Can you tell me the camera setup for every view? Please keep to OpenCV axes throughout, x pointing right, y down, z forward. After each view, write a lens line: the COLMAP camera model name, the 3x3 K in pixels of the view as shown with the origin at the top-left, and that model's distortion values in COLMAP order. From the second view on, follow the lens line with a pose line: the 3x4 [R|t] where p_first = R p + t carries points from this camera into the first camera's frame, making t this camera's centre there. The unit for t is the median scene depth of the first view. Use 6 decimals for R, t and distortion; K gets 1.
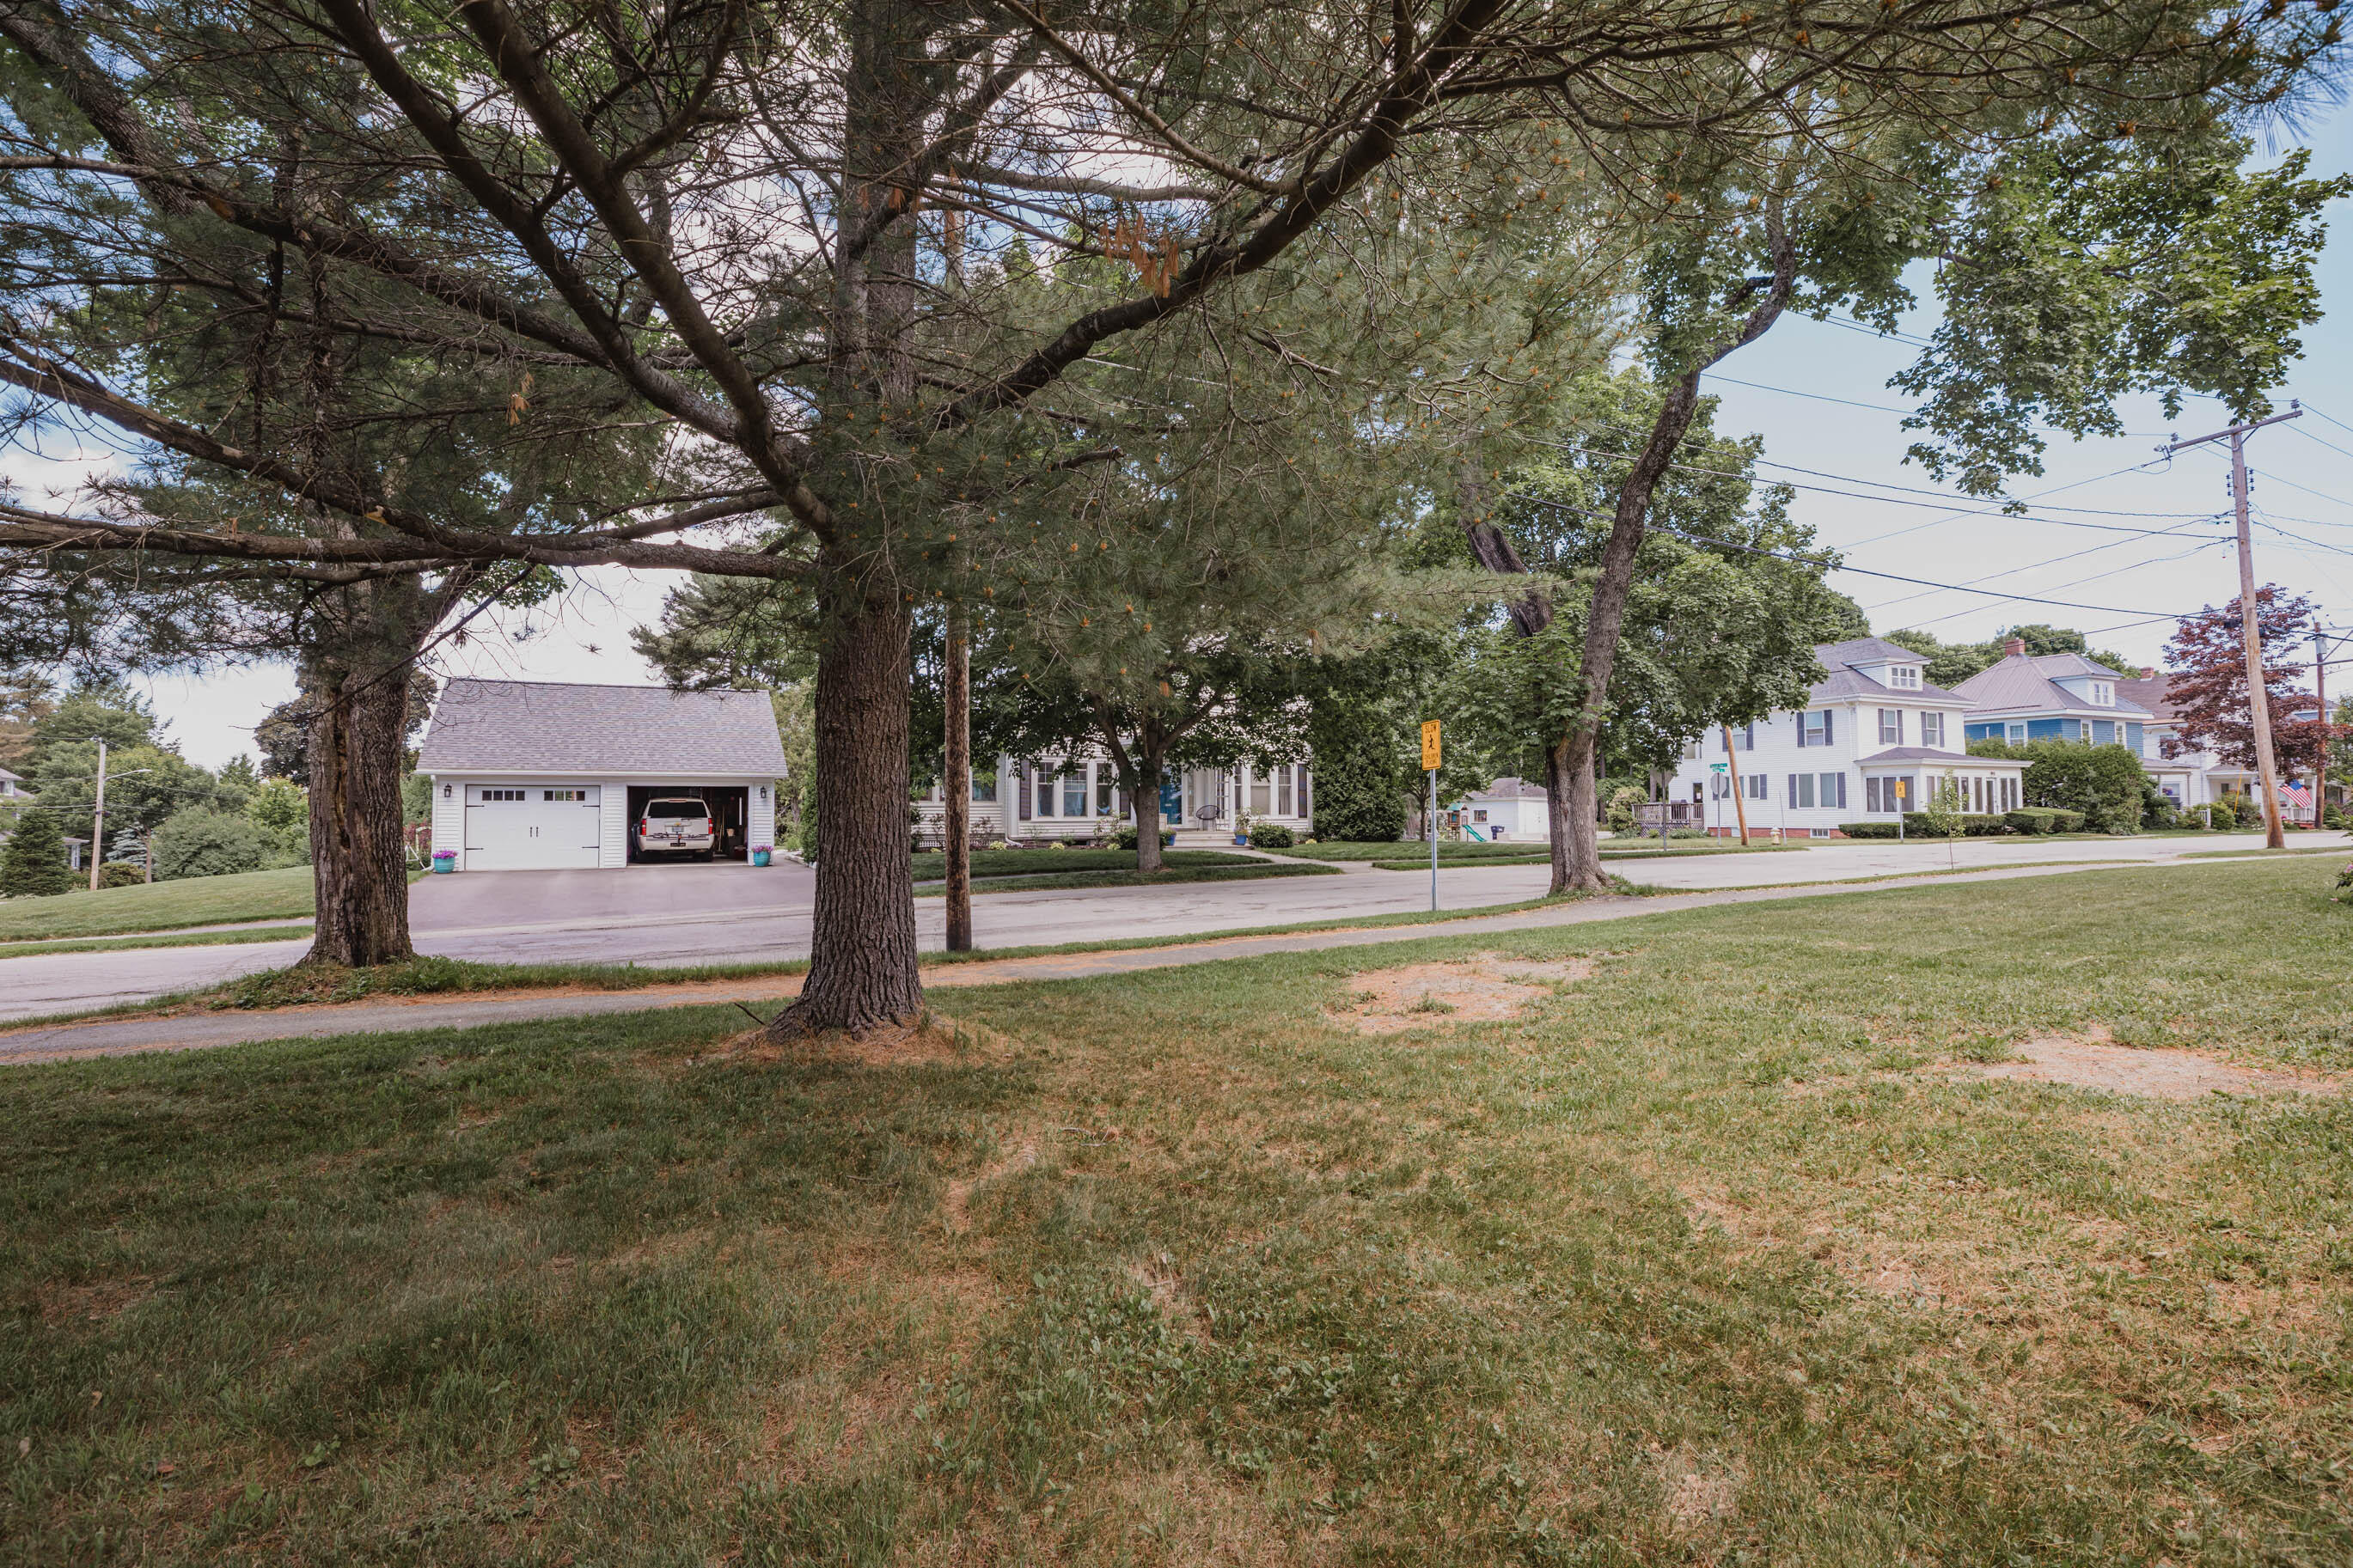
lens RADIAL K [[1065.7, 0, 1154.4], [0, 1065.7, 786.4], [0, 0, 1]] dist [-0.025553, 0.007123]
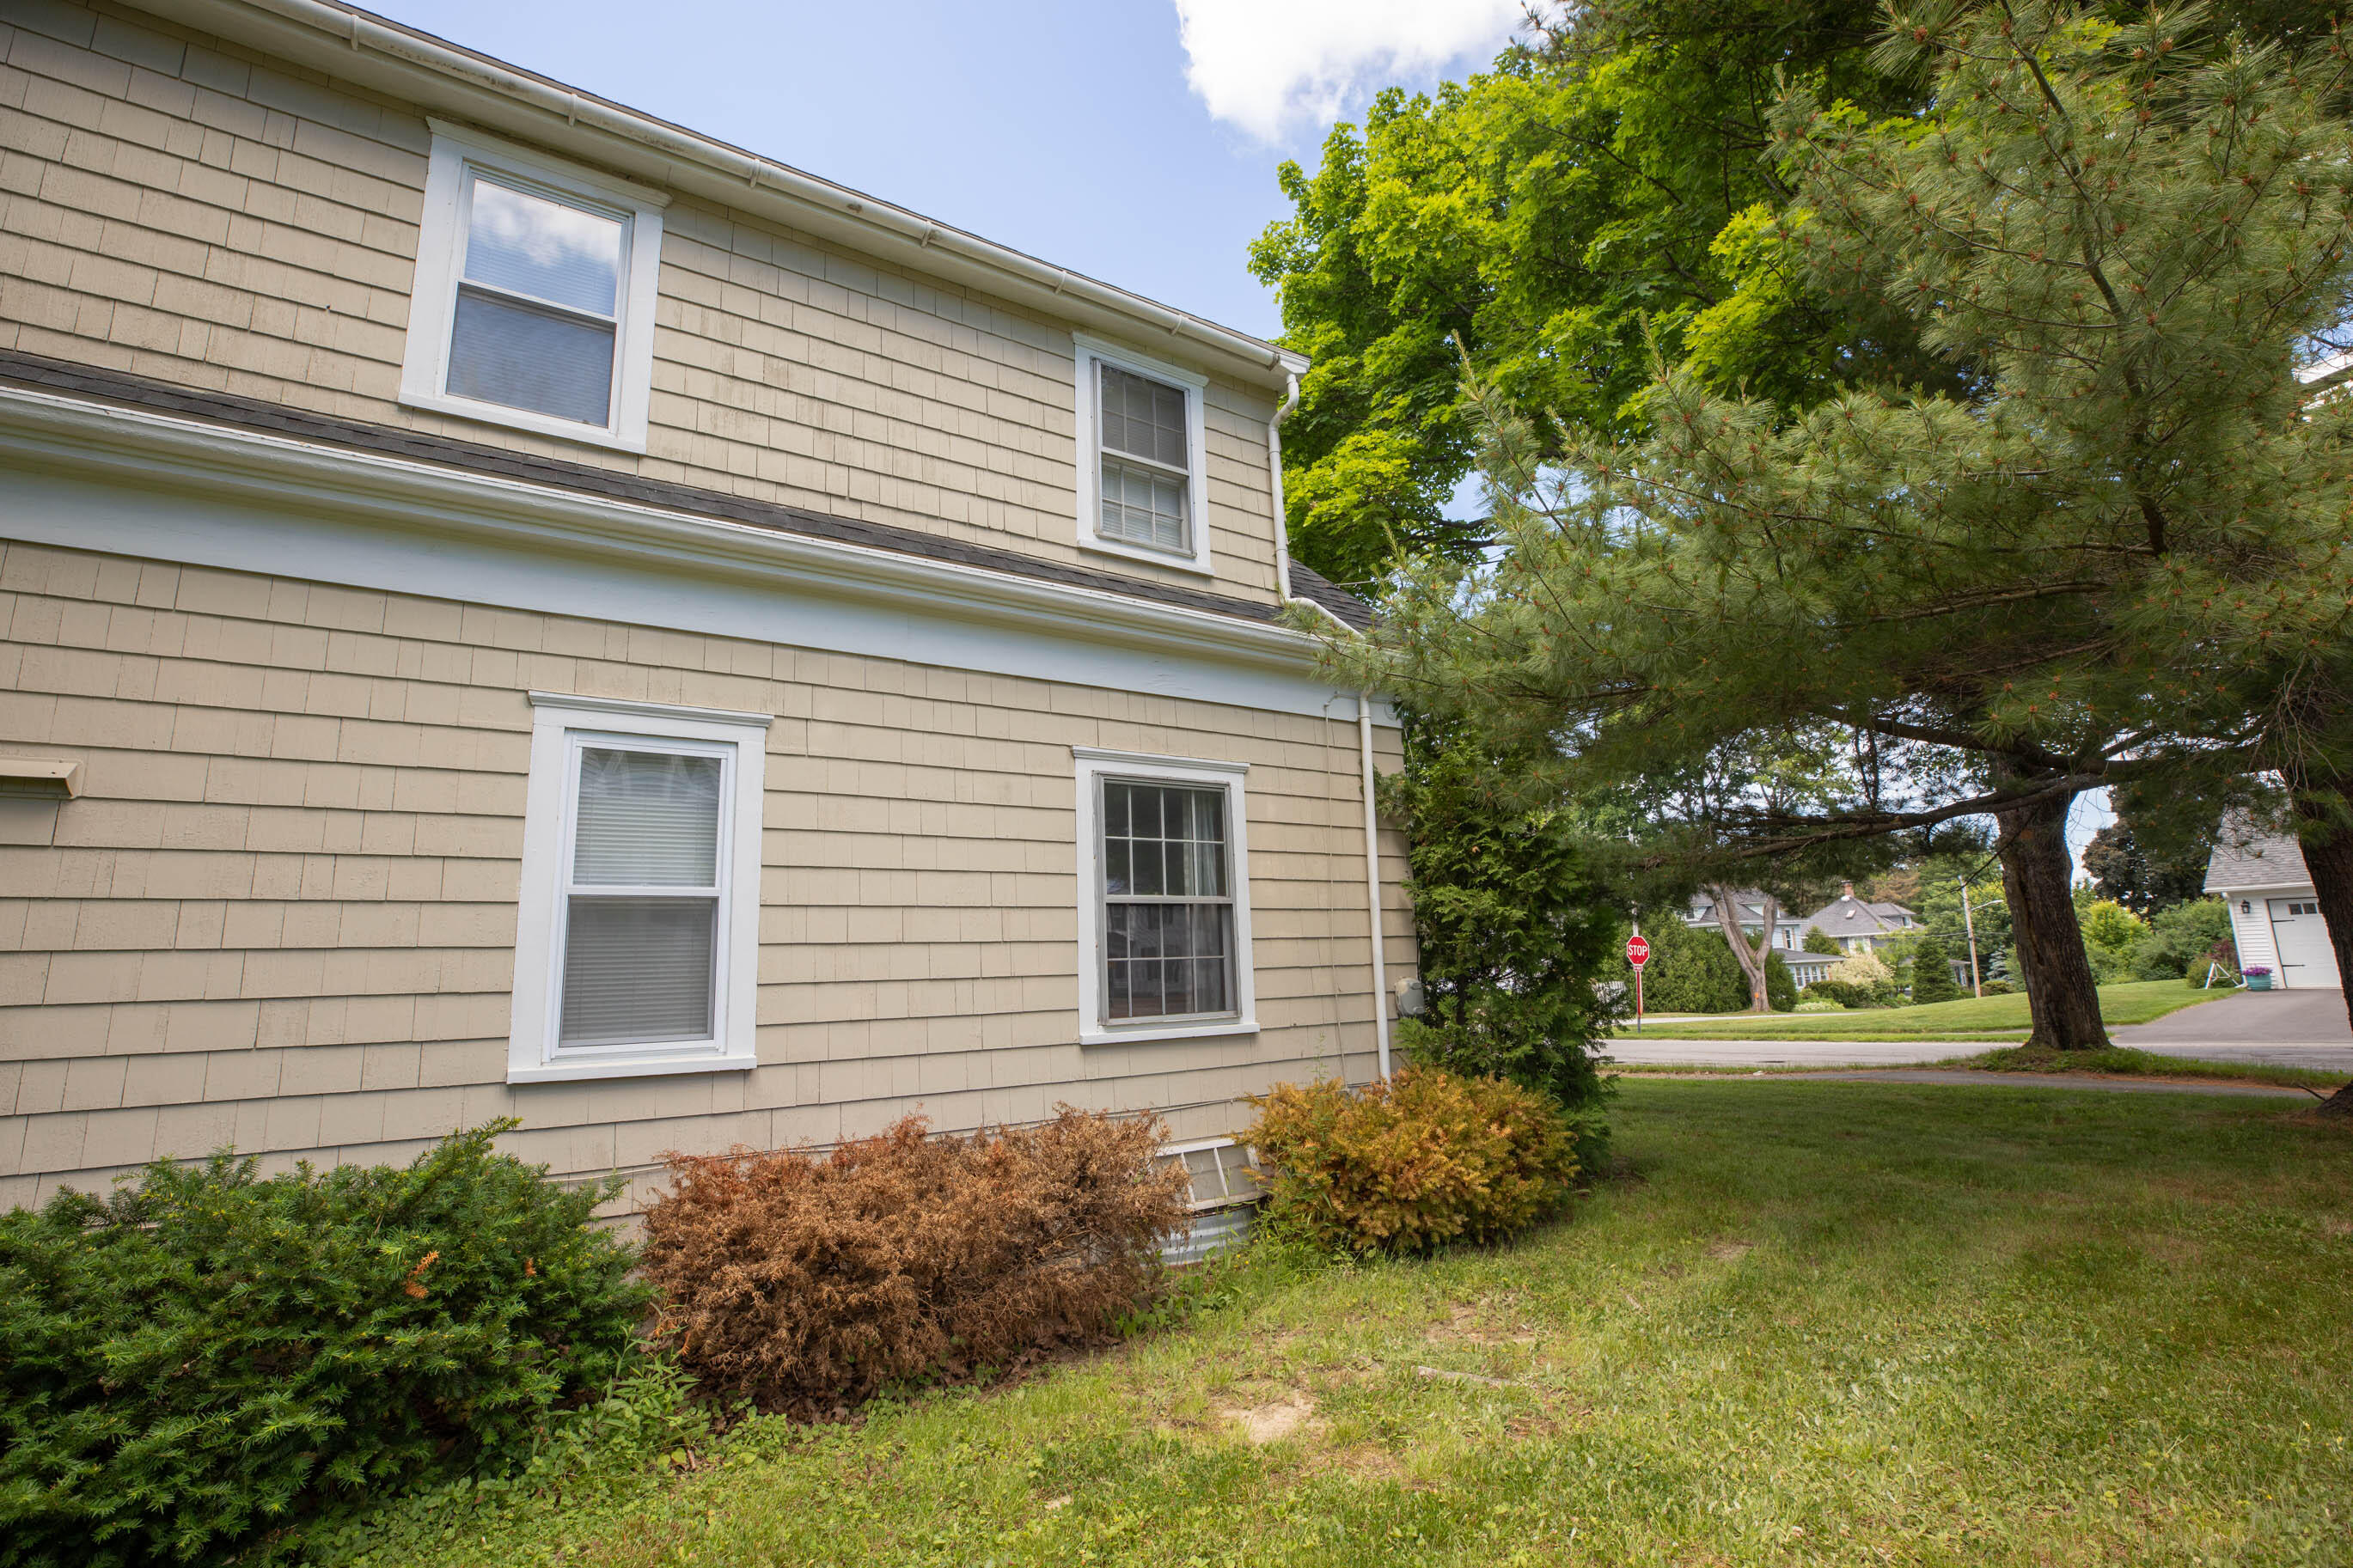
lens RADIAL K [[1065.7, 0, 1180.2], [0, 1065.7, 775.5], [0, 0, 1]] dist [-0.025553, 0.007123]
pose [[0.127603, -0.180569, -0.975250, 0.147855], [0.059272, 0.982919, -0.174234, -0.004340], [0.990053, -0.035572, 0.136126, -0.098090]]
